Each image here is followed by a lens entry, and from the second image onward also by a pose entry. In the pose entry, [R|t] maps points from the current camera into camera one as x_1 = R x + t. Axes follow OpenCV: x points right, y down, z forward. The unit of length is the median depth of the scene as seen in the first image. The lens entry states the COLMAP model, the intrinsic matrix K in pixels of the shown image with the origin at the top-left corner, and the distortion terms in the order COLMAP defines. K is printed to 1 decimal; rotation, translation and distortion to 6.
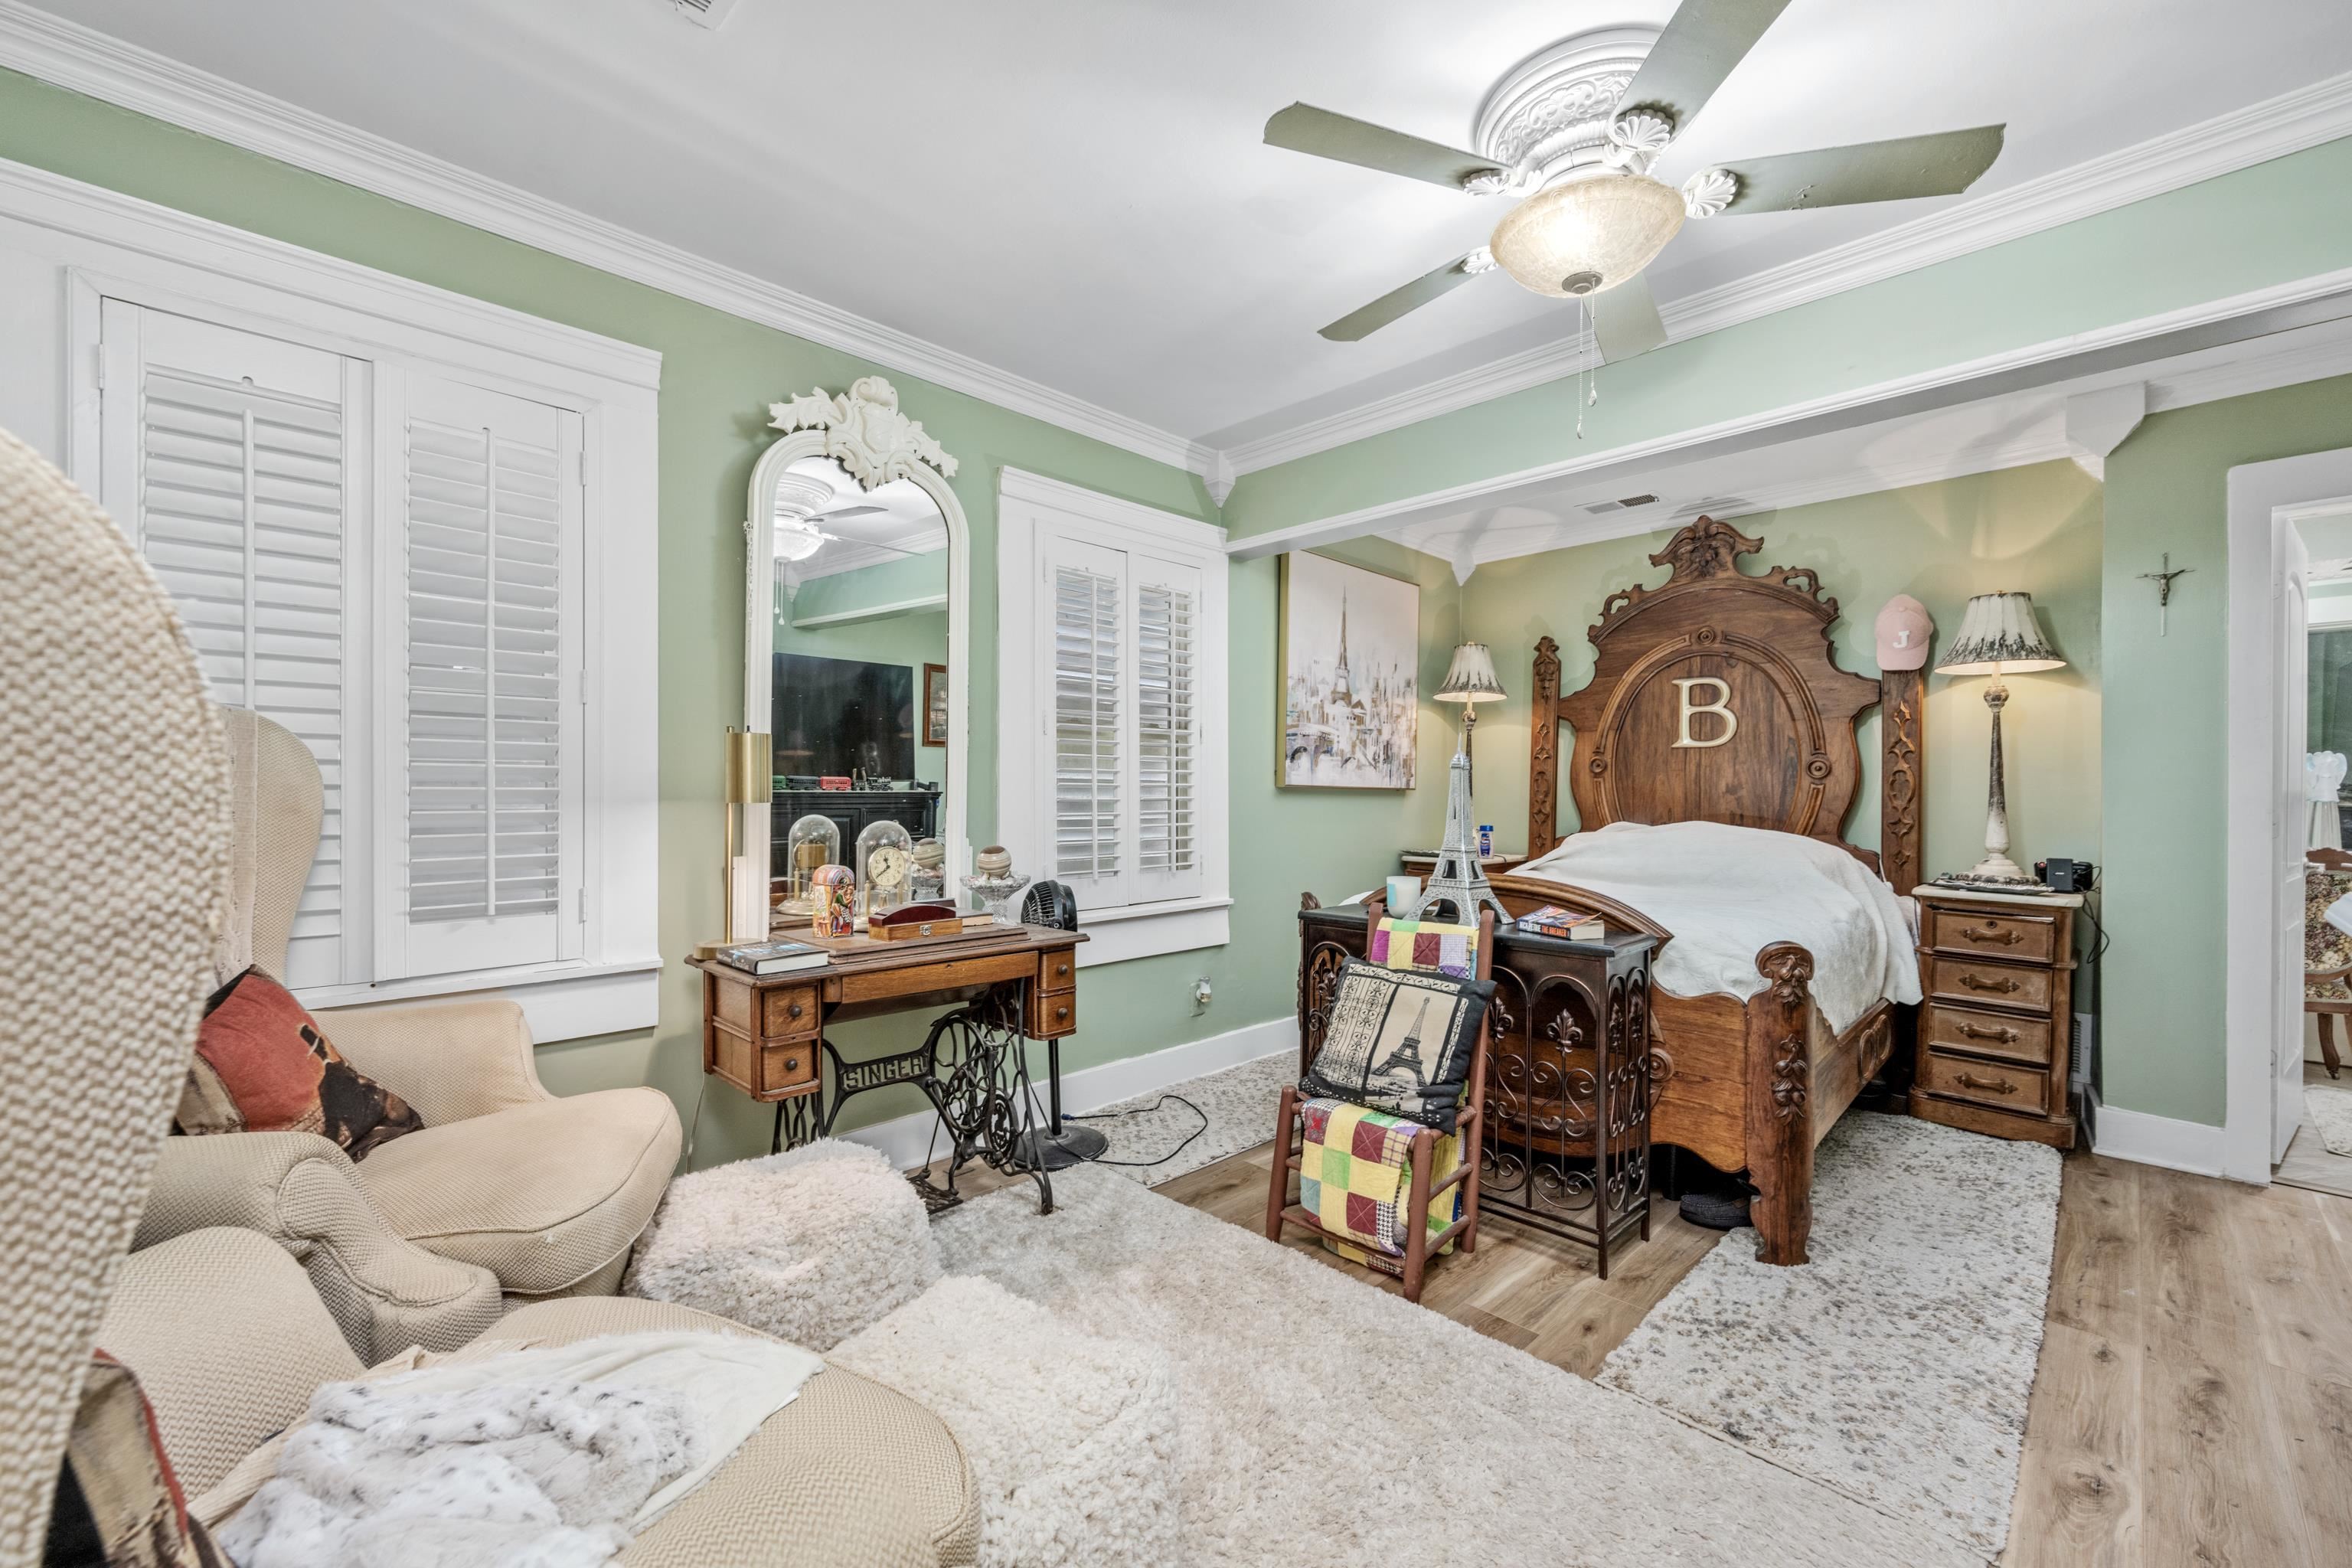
lens RADIAL K [[946.4, 0, 1176.4], [0, 946.4, 794.7], [0, 0, 1]] dist [0.000435, 0.000061]
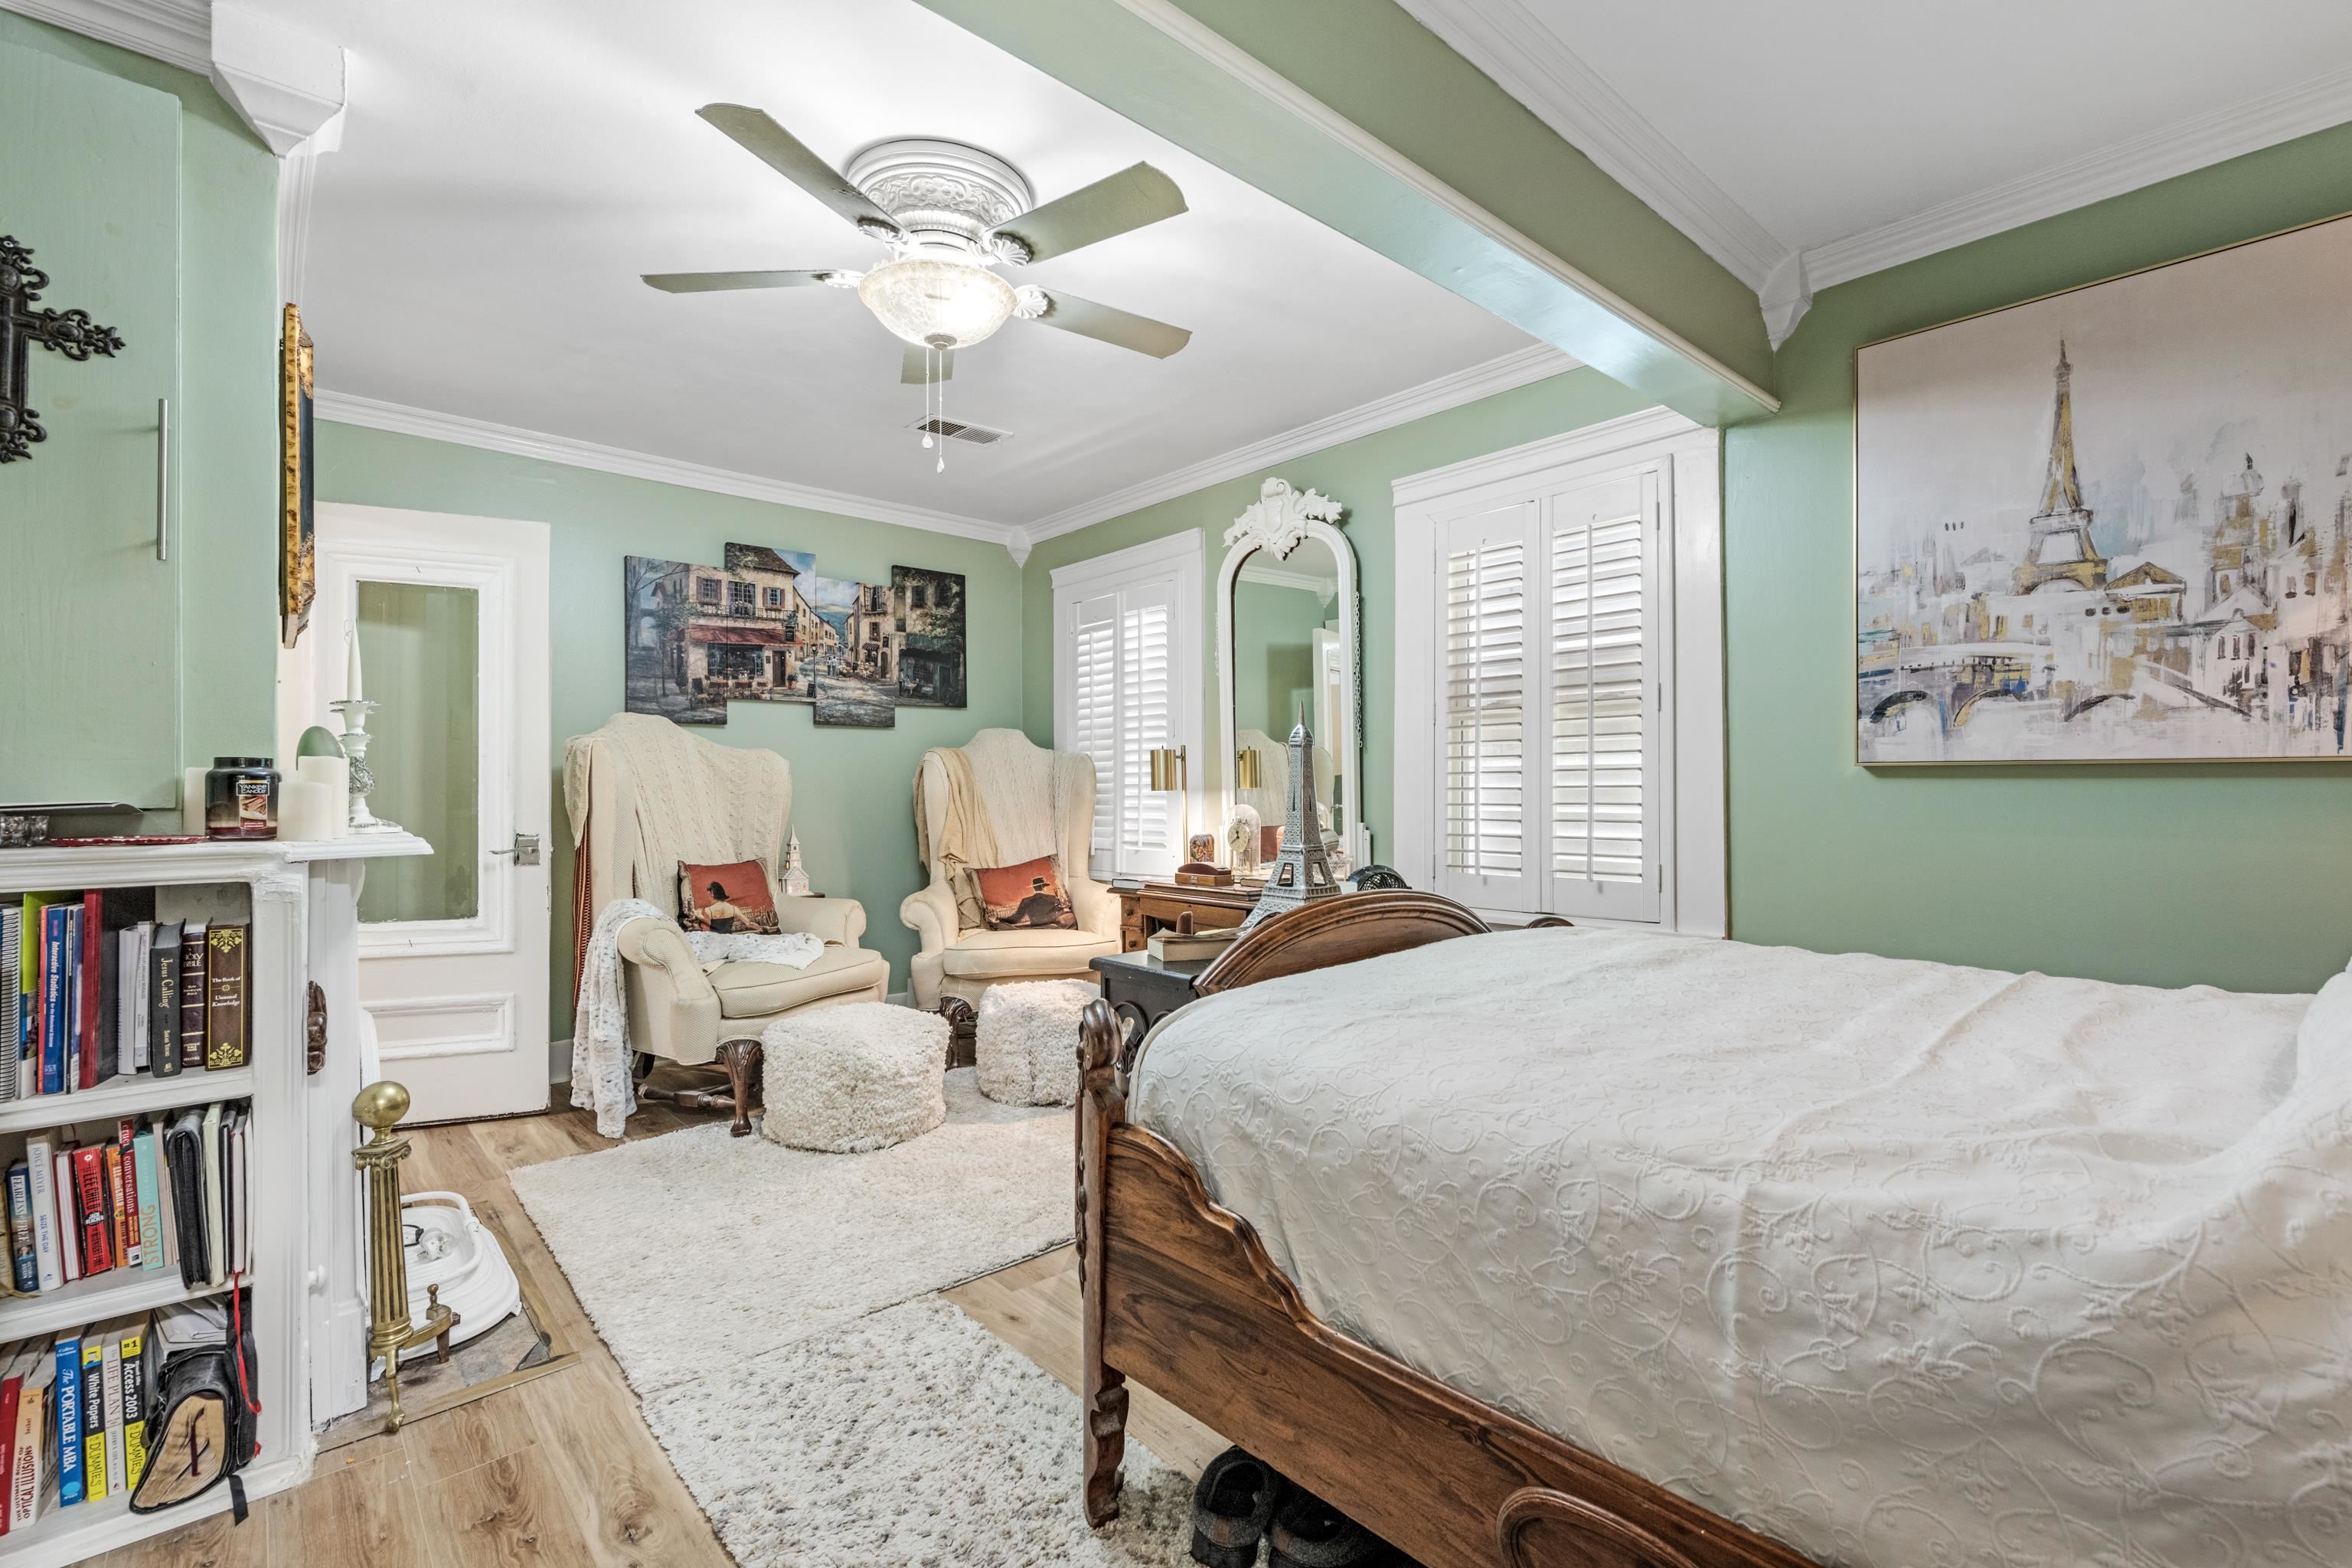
lens RADIAL K [[1054.1, 0, 1187.6], [0, 1054.1, 787.2], [0, 0, 1]] dist [0.000503, 0.000012]
pose [[-0.055231, -0.008686, -0.998436, 0.746590], [0.002168, 0.999959, -0.008819, 0.008613], [0.998471, -0.002652, -0.055210, 0.606595]]
